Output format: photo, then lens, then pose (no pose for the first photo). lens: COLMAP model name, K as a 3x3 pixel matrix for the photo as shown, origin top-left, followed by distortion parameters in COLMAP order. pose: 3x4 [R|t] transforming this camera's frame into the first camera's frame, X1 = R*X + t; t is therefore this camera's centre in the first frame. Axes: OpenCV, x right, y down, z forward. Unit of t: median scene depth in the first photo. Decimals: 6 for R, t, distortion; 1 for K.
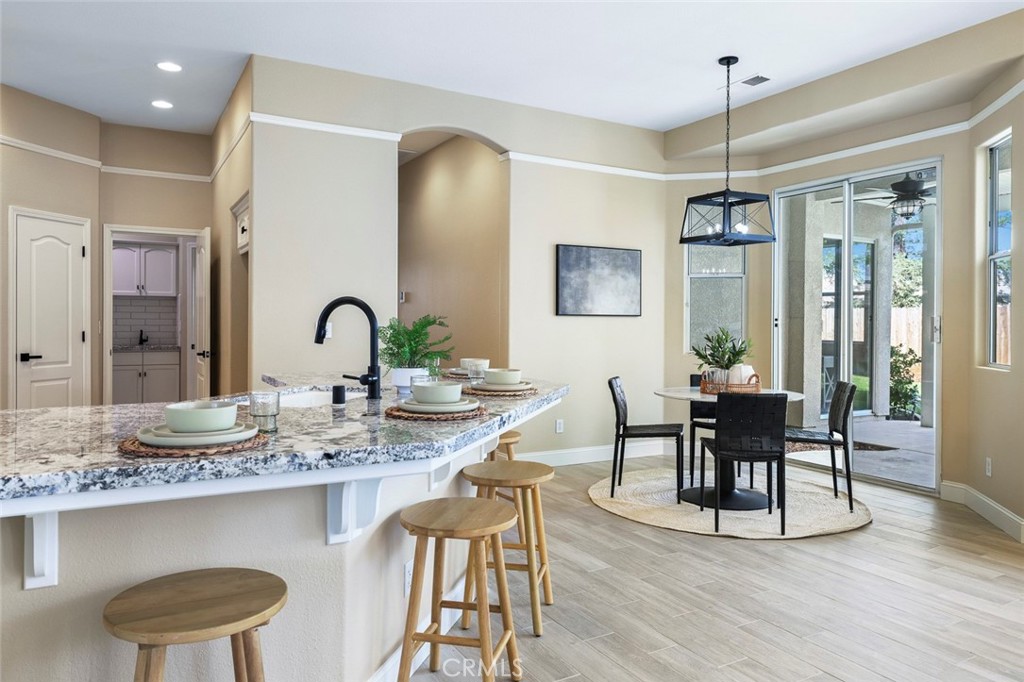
lens RADIAL K [[694.9, 0, 513.8], [0, 694.9, 330.5], [0, 0, 1]] dist [-0.040382, 0.000950]
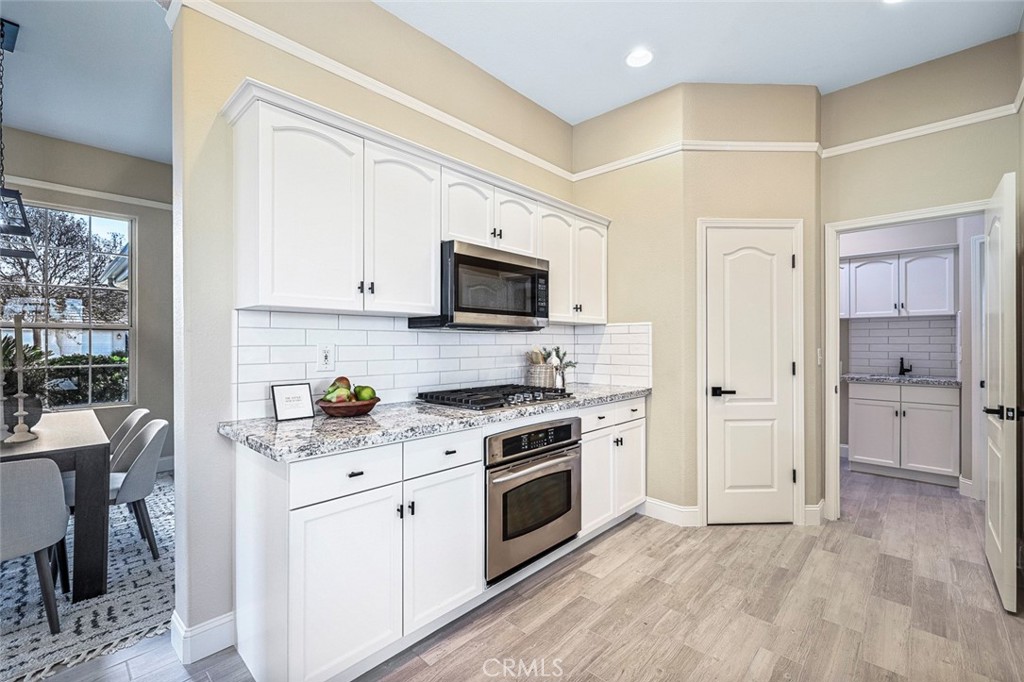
lens RADIAL K [[445.6, 0, 523.9], [0, 445.6, 341.0], [0, 0, 1]] dist [-0.000705, 0.000259]
pose [[0.314090, -0.010358, -0.949337, -0.235180], [-0.007195, 0.999886, -0.013290, -0.013857], [0.949366, 0.011005, 0.313979, 0.534729]]
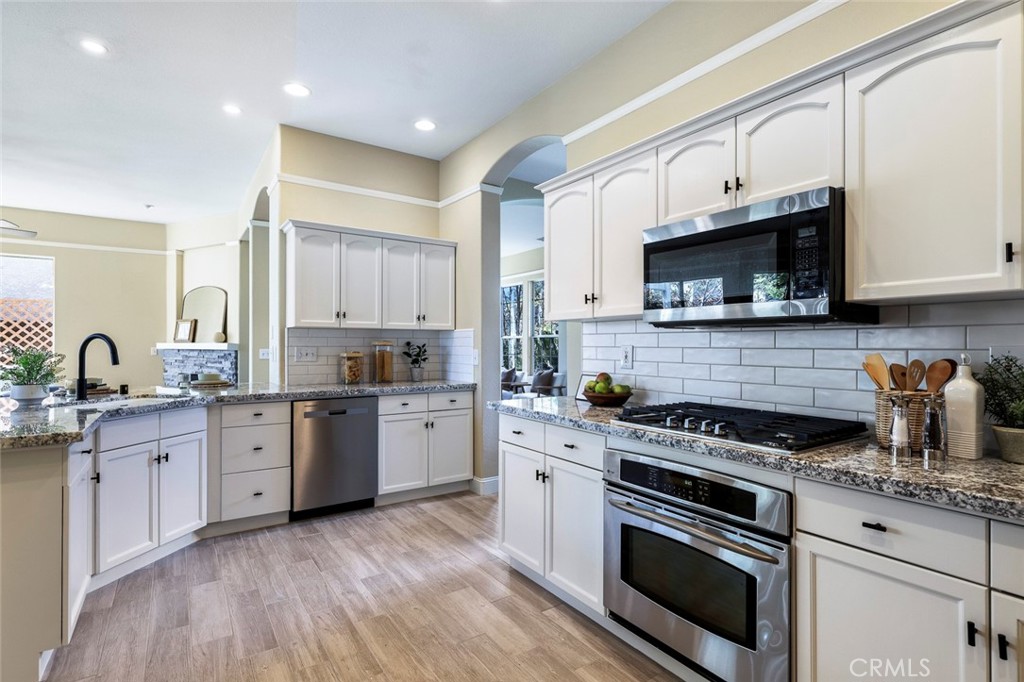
lens RADIAL K [[491.6, 0, 513.8], [0, 491.6, 344.1], [0, 0, 1]] dist [-0.000635, -0.000153]
pose [[-0.996668, -0.008618, -0.081113, -0.476563], [-0.009266, 0.999928, 0.007605, -0.019097], [0.081042, 0.008331, -0.996676, 0.950947]]
